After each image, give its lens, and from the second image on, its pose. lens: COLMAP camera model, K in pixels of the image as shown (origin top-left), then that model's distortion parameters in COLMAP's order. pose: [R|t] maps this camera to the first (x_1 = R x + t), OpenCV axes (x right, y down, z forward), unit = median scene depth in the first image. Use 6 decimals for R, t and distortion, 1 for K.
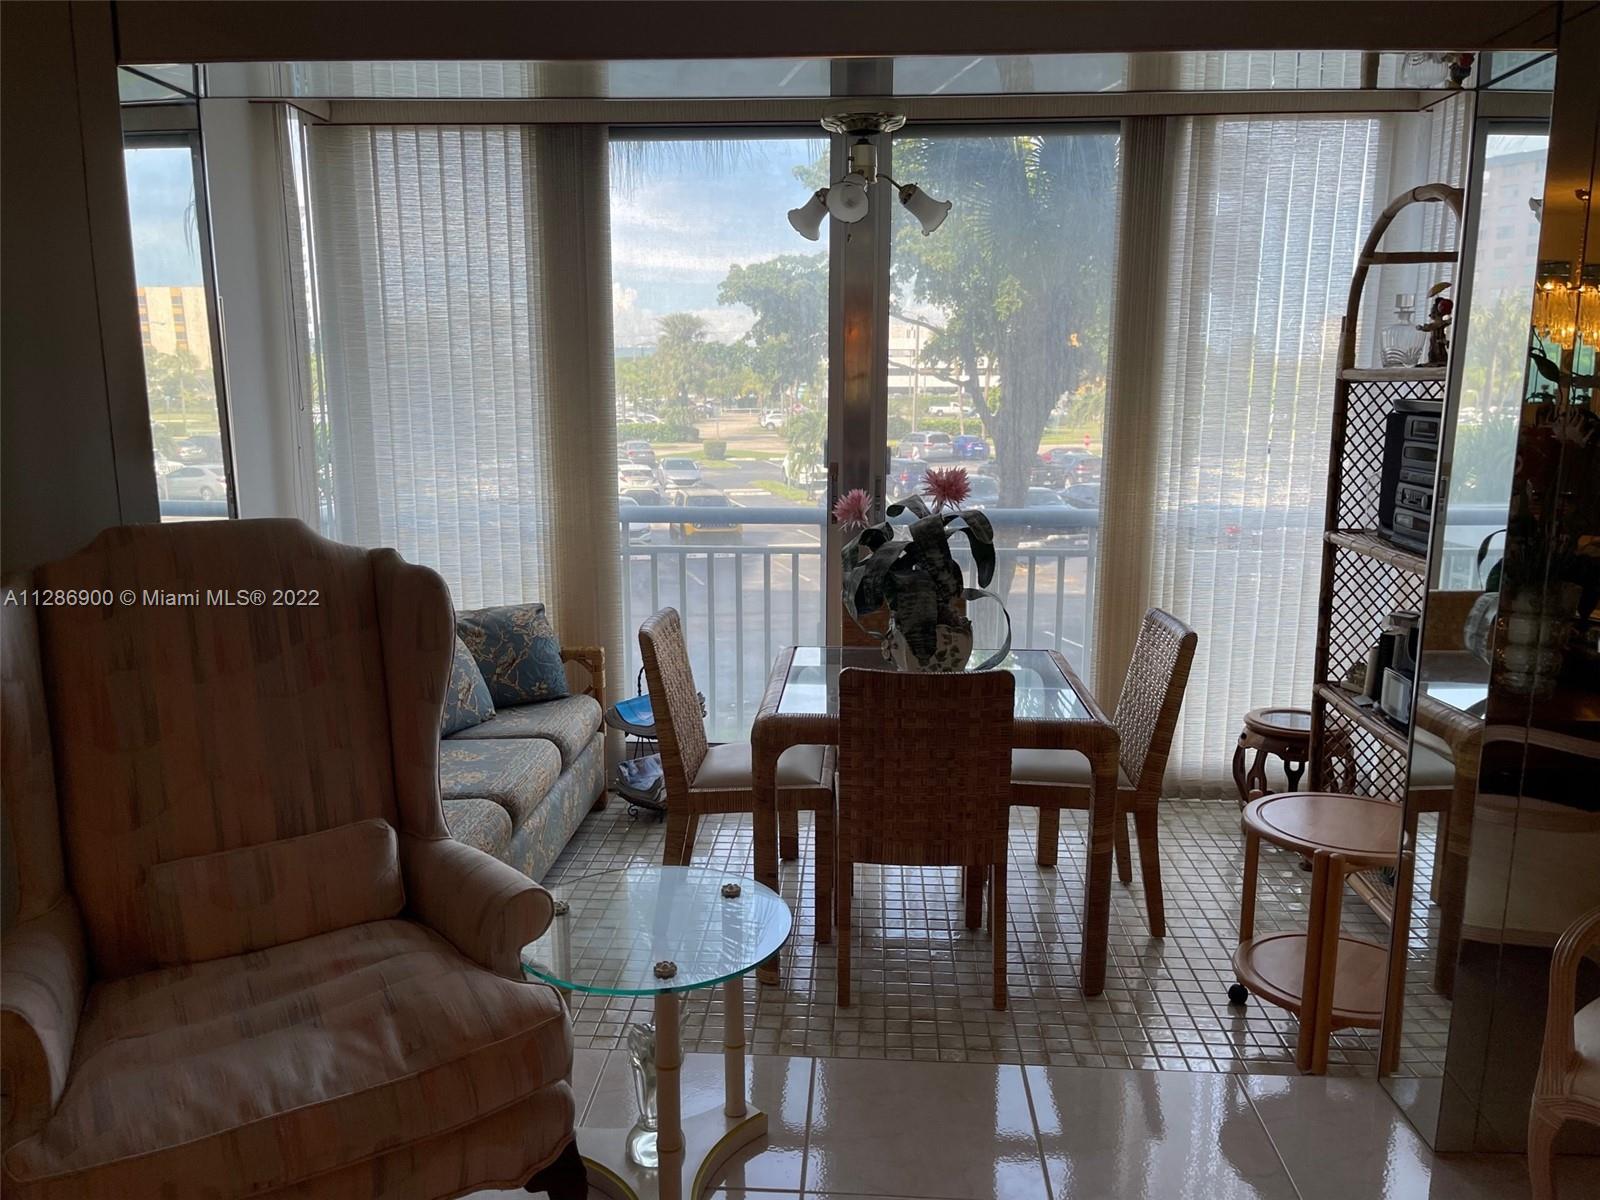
lens RADIAL K [[1203.1, 0, 804.1], [0, 1203.1, 606.5], [0, 0, 1]] dist [0.068181, -0.086707]
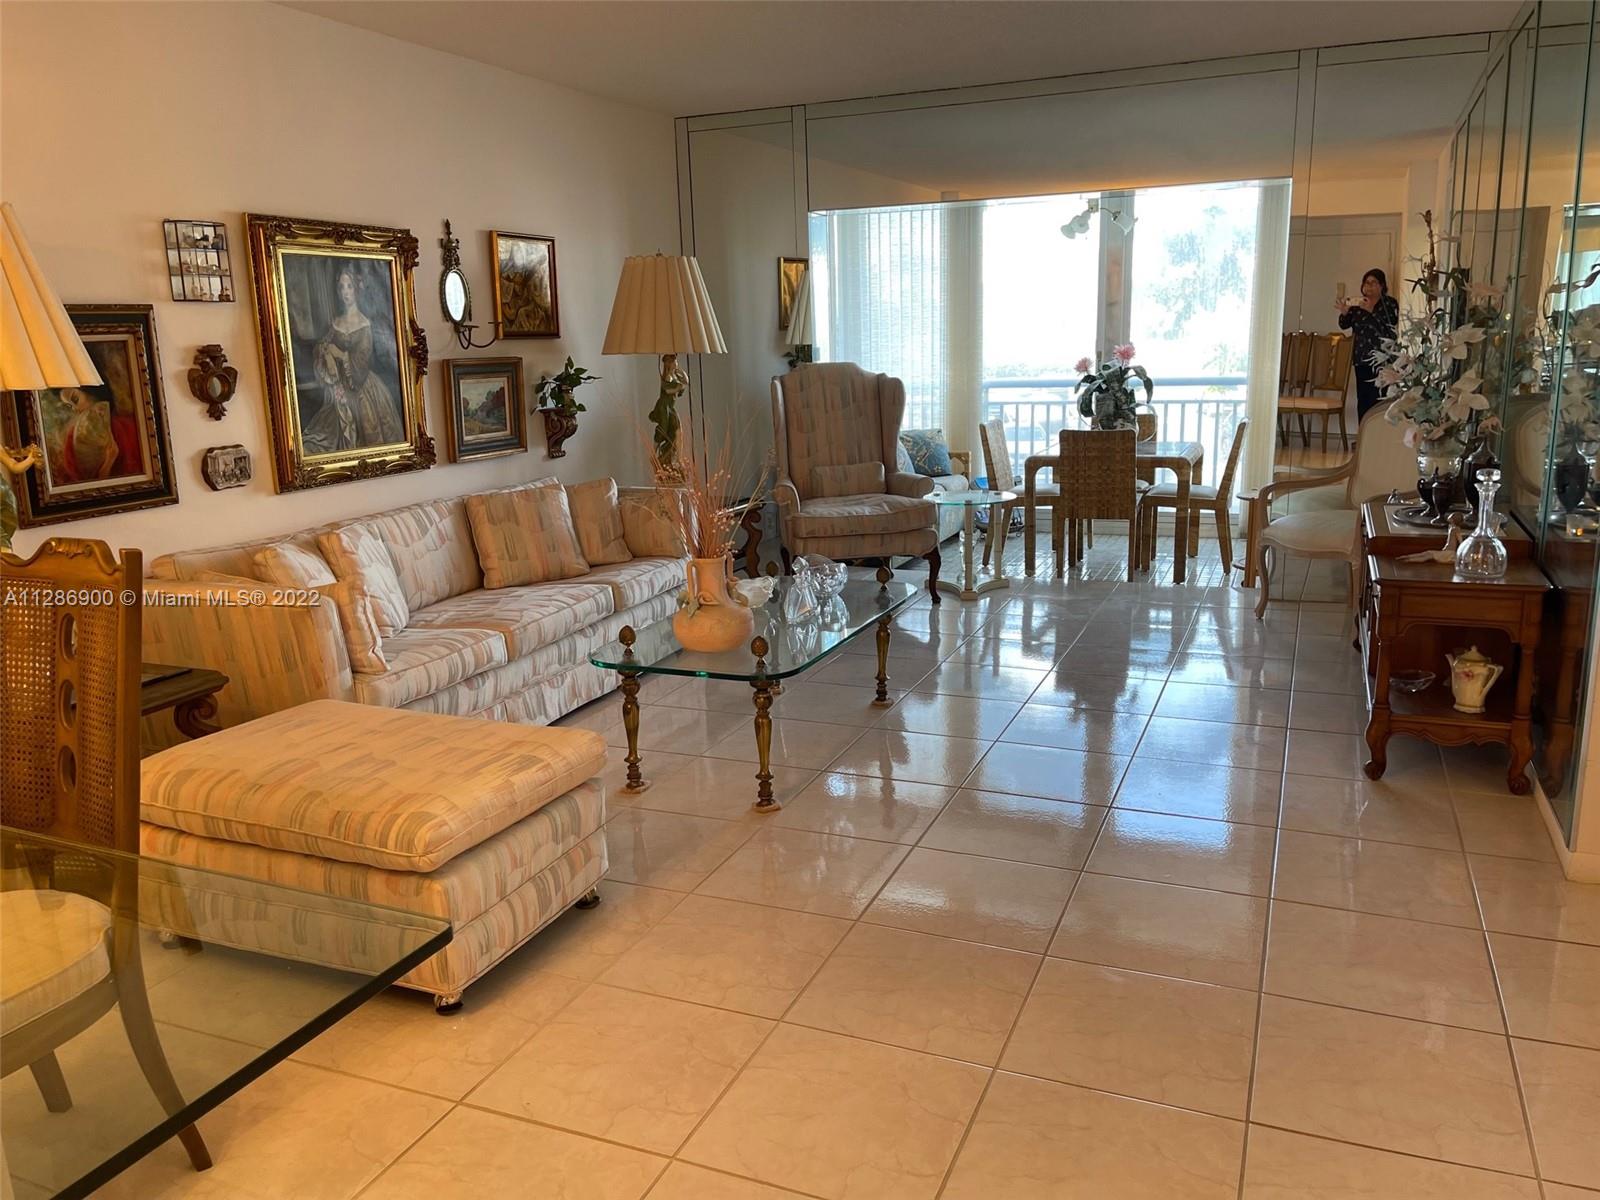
lens RADIAL K [[1203.1, 0, 794.1], [0, 1203.1, 601.4], [0, 0, 1]] dist [0.068181, -0.086707]
pose [[0.938901, 0.041456, -0.341682, 0.358424], [-0.026679, 0.998499, 0.047835, 0.283316], [0.343152, -0.035797, 0.938598, -1.387941]]
